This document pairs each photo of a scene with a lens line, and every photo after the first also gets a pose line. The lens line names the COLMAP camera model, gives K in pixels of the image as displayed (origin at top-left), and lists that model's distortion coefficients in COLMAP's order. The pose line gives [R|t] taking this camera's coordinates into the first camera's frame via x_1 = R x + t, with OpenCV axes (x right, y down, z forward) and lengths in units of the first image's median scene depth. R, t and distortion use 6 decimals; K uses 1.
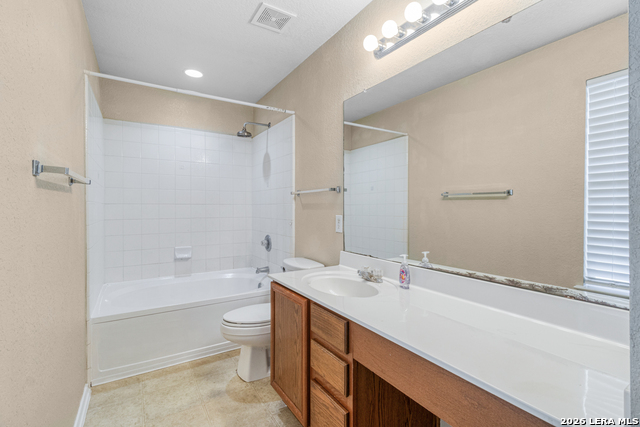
lens RADIAL K [[291.2, 0, 320.0], [0, 291.2, 213.5], [0, 0, 1]] dist [0.000550, 0.000966]
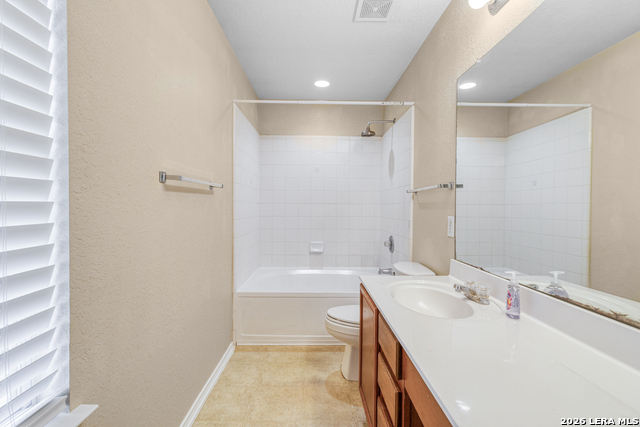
lens RADIAL K [[291.2, 0, 320.0], [0, 291.2, 213.5], [0, 0, 1]] dist [0.000550, 0.000966]
pose [[0.854427, 0.017365, -0.519281, 0.177066], [-0.017309, 0.999838, 0.004953, 0.000121], [0.519283, 0.004756, 0.854589, 0.084155]]
